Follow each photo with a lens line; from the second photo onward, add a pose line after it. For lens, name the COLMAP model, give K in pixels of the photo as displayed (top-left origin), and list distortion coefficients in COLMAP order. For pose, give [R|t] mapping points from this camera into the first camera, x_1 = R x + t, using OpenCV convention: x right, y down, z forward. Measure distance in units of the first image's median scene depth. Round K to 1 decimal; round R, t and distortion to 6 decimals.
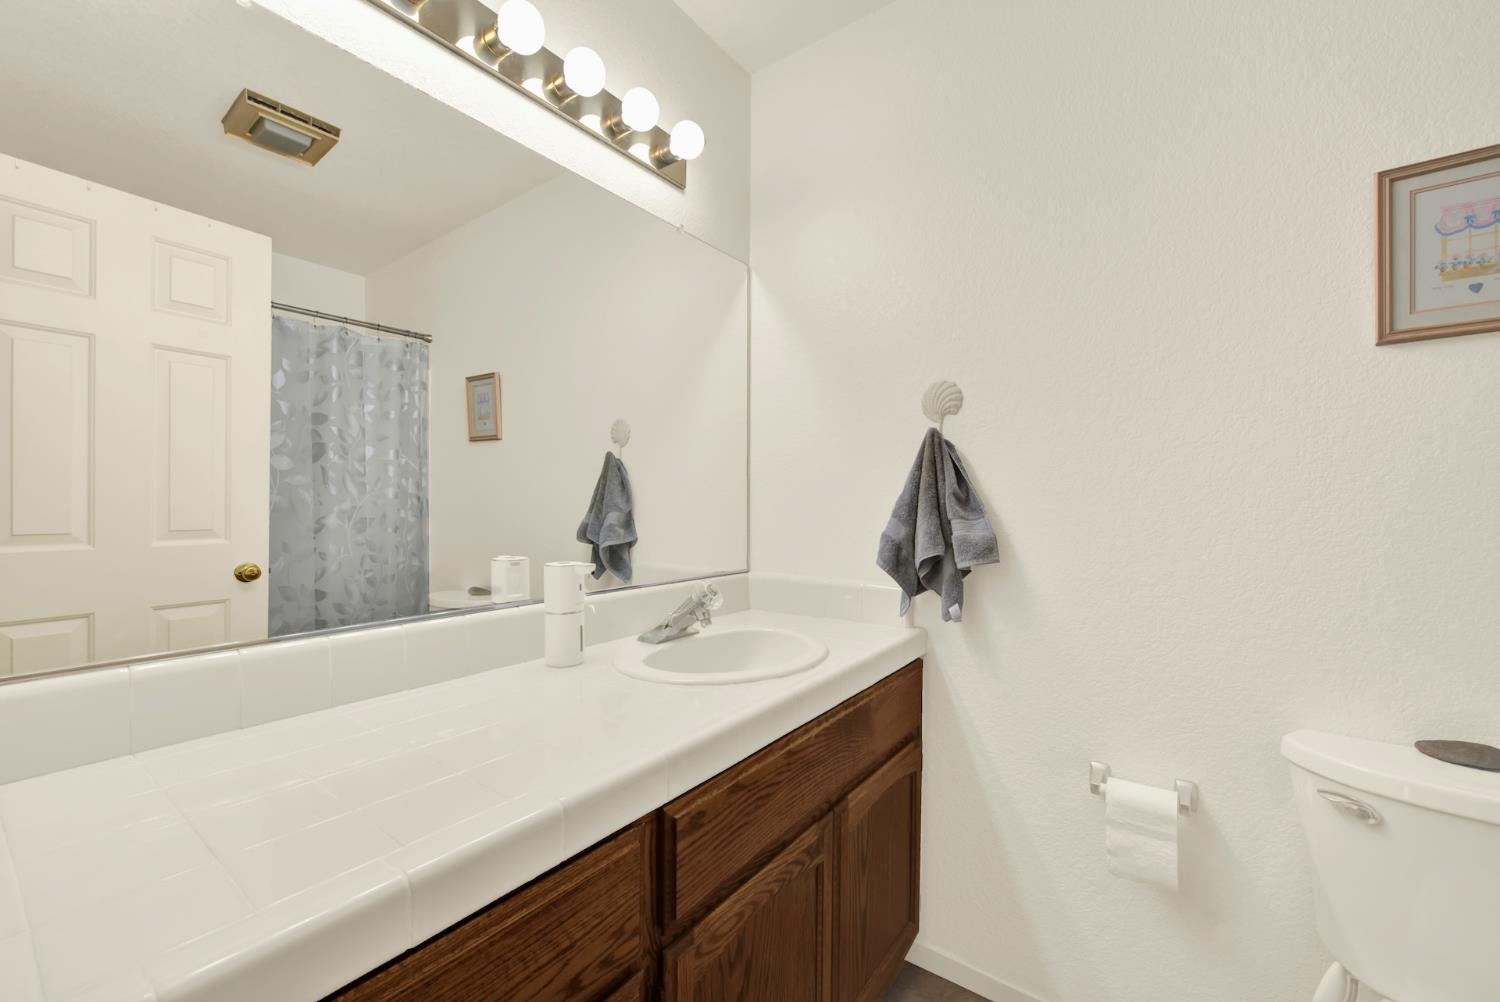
lens RADIAL K [[603.5, 0, 753.2], [0, 603.5, 526.2], [0, 0, 1]] dist [-0.000152, -0.000159]
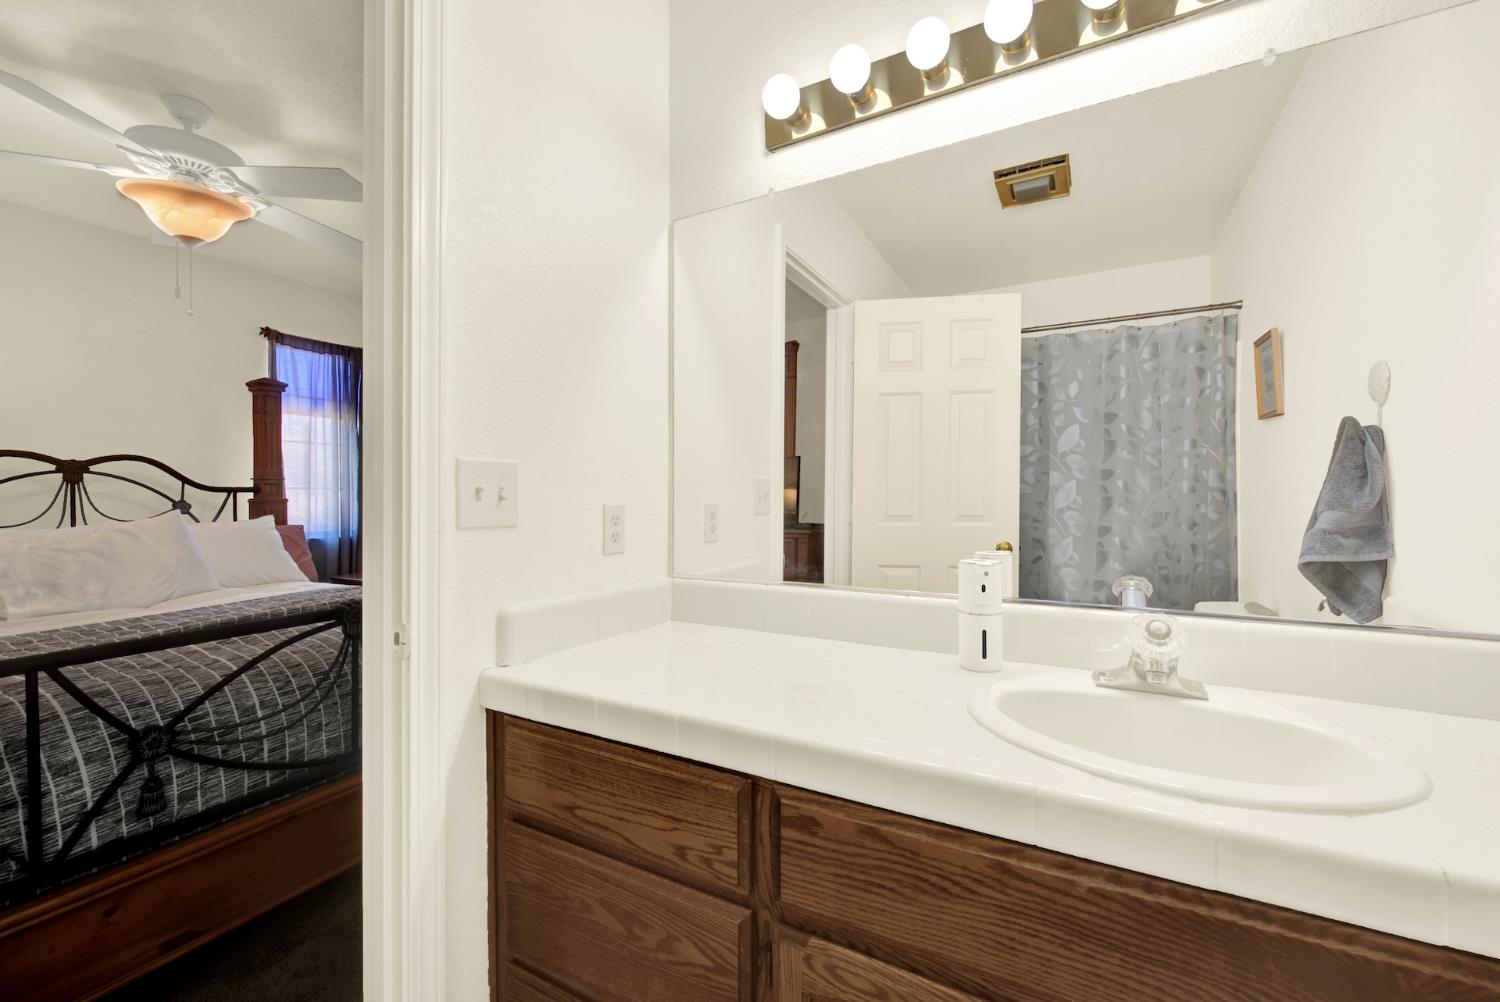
lens RADIAL K [[611.3, 0, 750.8], [0, 611.3, 515.7], [0, 0, 1]] dist [-0.002289, -0.000534]
pose [[0.122194, 0.030052, -0.992051, 0.279156], [-0.038824, 0.998921, 0.025478, -0.009270], [0.991747, 0.035403, 0.123229, 0.251607]]
